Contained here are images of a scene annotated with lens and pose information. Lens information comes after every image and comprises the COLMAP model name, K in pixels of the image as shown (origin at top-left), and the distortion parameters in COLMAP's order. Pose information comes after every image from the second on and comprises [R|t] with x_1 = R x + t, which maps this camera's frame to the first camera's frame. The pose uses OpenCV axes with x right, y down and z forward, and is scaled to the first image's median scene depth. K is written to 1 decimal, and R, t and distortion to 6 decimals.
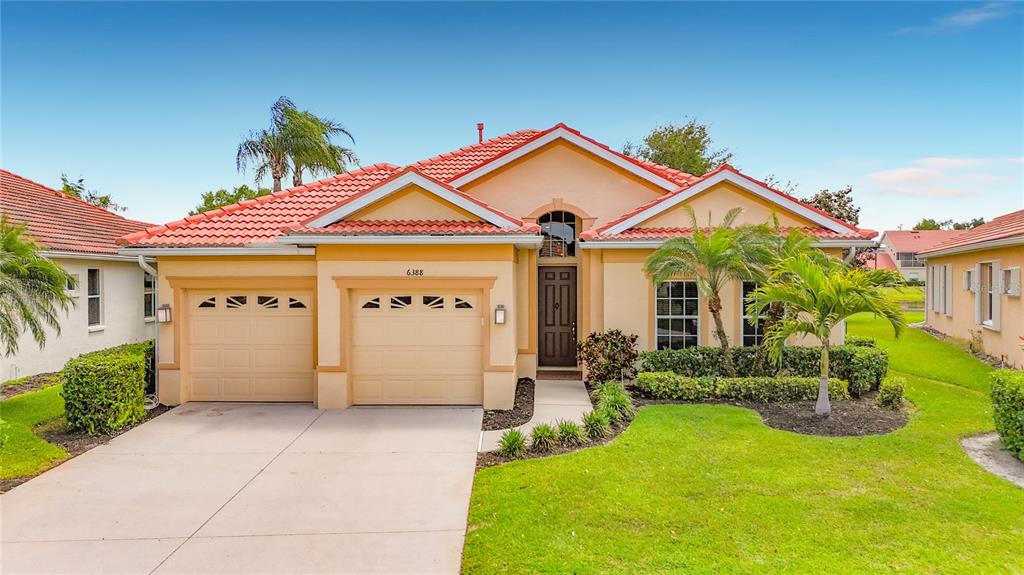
lens RADIAL K [[746.0, 0, 512.0], [0, 746.0, 287.5], [0, 0, 1]] dist [0.041081, -0.003911]
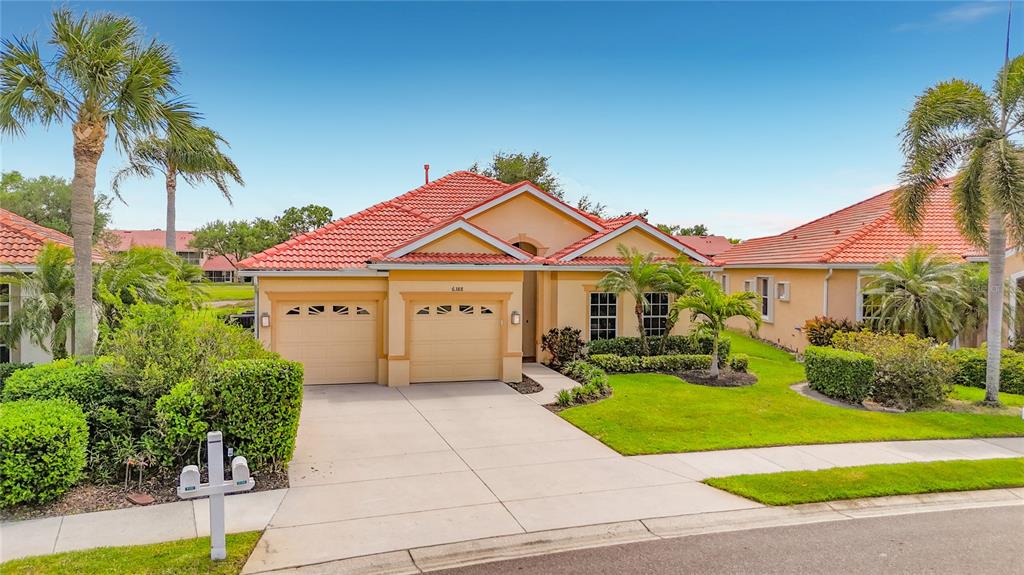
lens RADIAL K [[731.7, 0, 512.0], [0, 731.7, 287.5], [0, 0, 1]] dist [0.060021, -0.004447]
pose [[0.952524, 0.001537, 0.304461, -0.450245], [-0.004211, 0.999958, 0.008126, -0.034588], [-0.304436, -0.009022, 0.952490, -0.367582]]
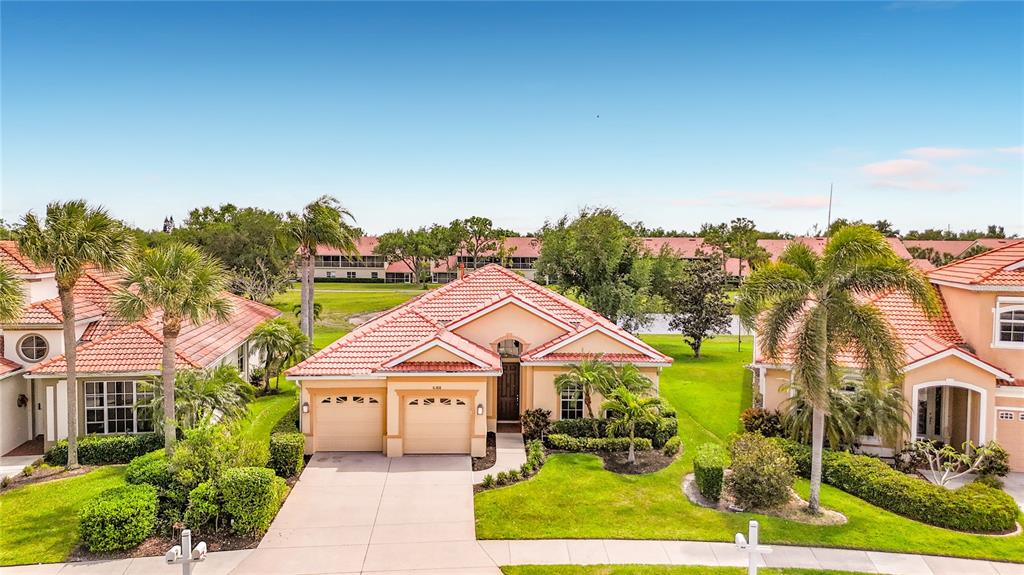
lens RADIAL K [[714.7, 0, 512.0], [0, 714.7, 287.5], [0, 0, 1]] dist [0.062505, 0.000354]
pose [[0.997692, 0.007927, 0.067431, -0.060713], [-0.009572, 0.999664, 0.024109, -0.328234], [-0.067217, -0.024699, 0.997433, -0.887740]]
